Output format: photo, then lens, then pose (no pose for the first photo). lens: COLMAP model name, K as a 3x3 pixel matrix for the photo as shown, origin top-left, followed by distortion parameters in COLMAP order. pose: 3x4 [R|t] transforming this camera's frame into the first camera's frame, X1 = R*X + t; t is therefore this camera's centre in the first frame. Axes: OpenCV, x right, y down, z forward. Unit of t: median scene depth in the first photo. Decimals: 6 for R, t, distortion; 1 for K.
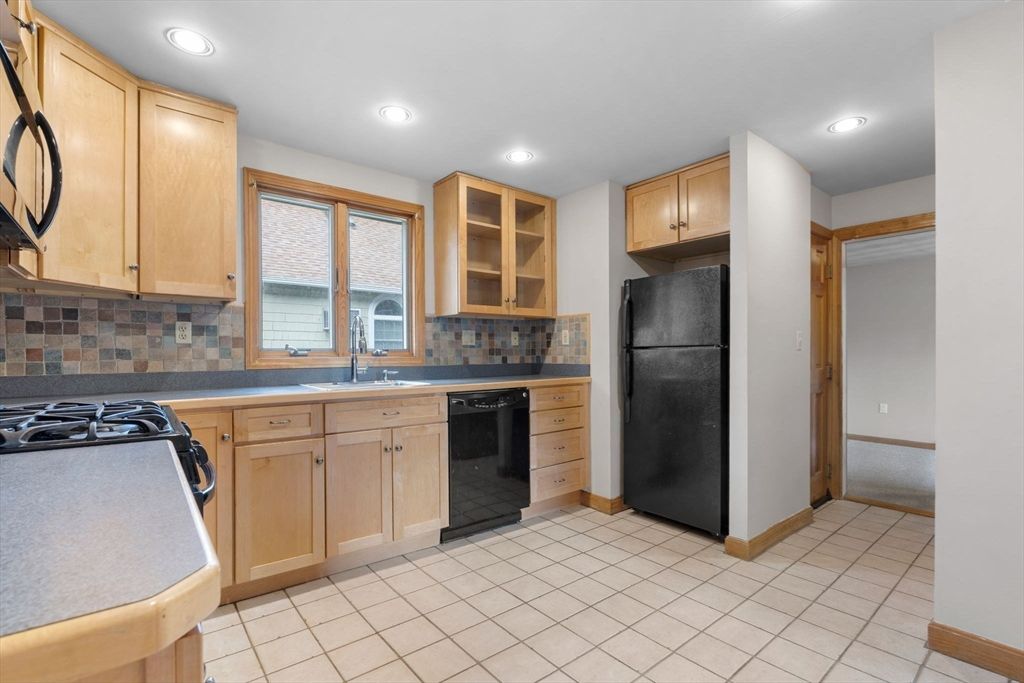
lens RADIAL K [[464.6, 0, 510.4], [0, 464.6, 351.3], [0, 0, 1]] dist [0.000401, 0.000333]
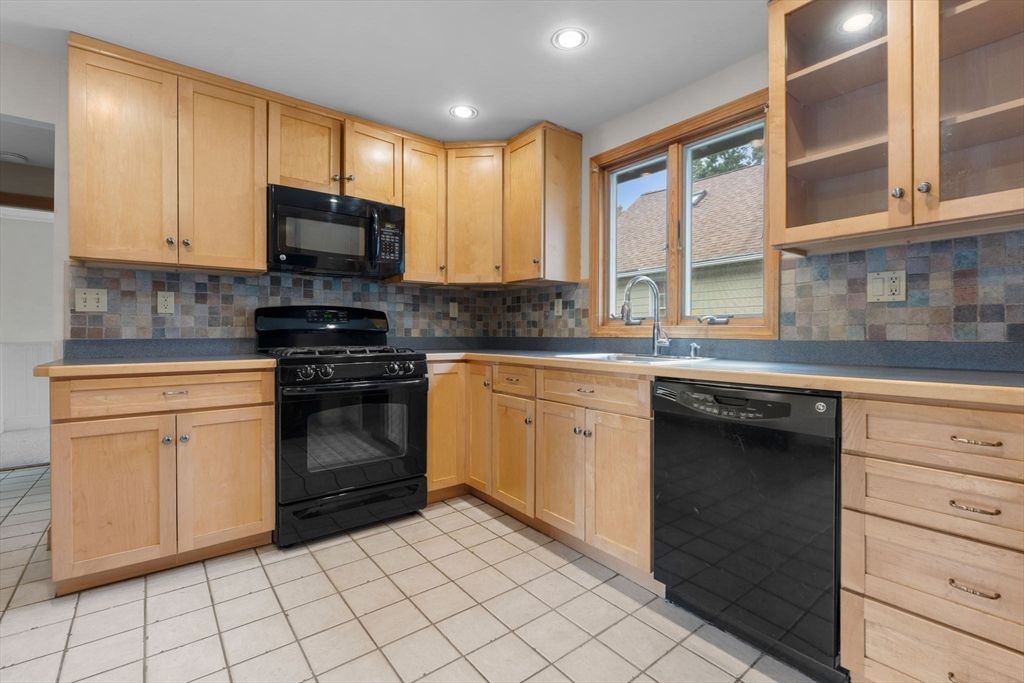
lens RADIAL K [[462.7, 0, 523.8], [0, 462.7, 329.7], [0, 0, 1]] dist [-0.000348, 0.000127]
pose [[-0.006657, -0.000993, -0.999977, 0.443517], [0.003807, 0.999992, -0.001018, 0.017567], [0.999971, -0.003814, -0.006654, 0.672988]]
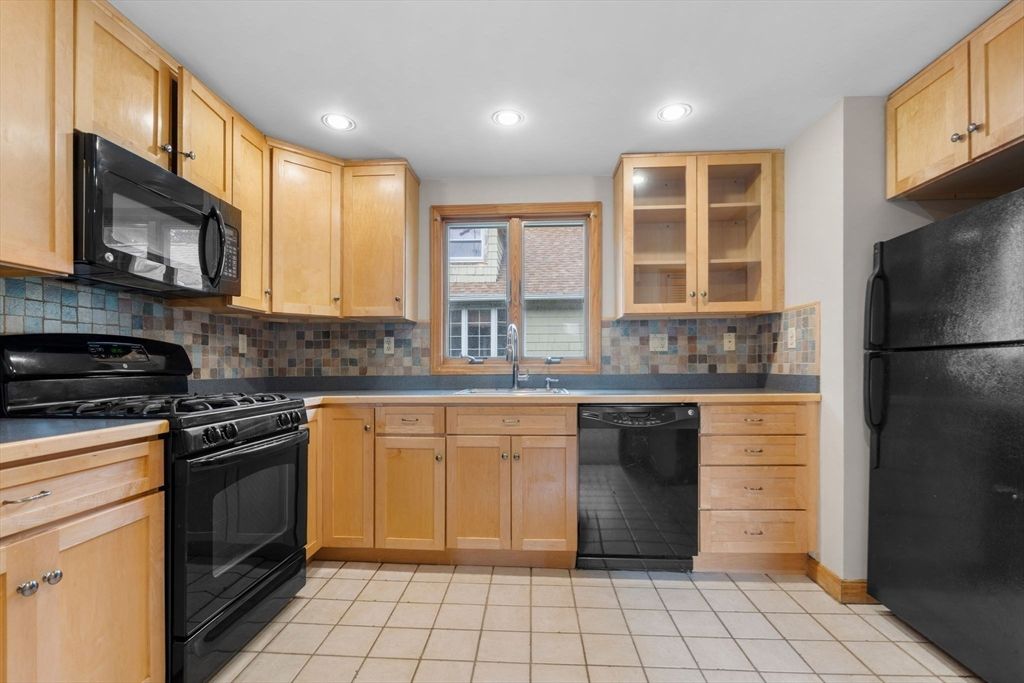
lens RADIAL K [[461.7, 0, 518.0], [0, 461.7, 363.4], [0, 0, 1]] dist [-0.002726, -0.000197]
pose [[0.746502, -0.001797, -0.665381, 0.310167], [0.005642, 0.999977, 0.003630, 0.005408], [0.665360, -0.006464, 0.746495, 0.206173]]
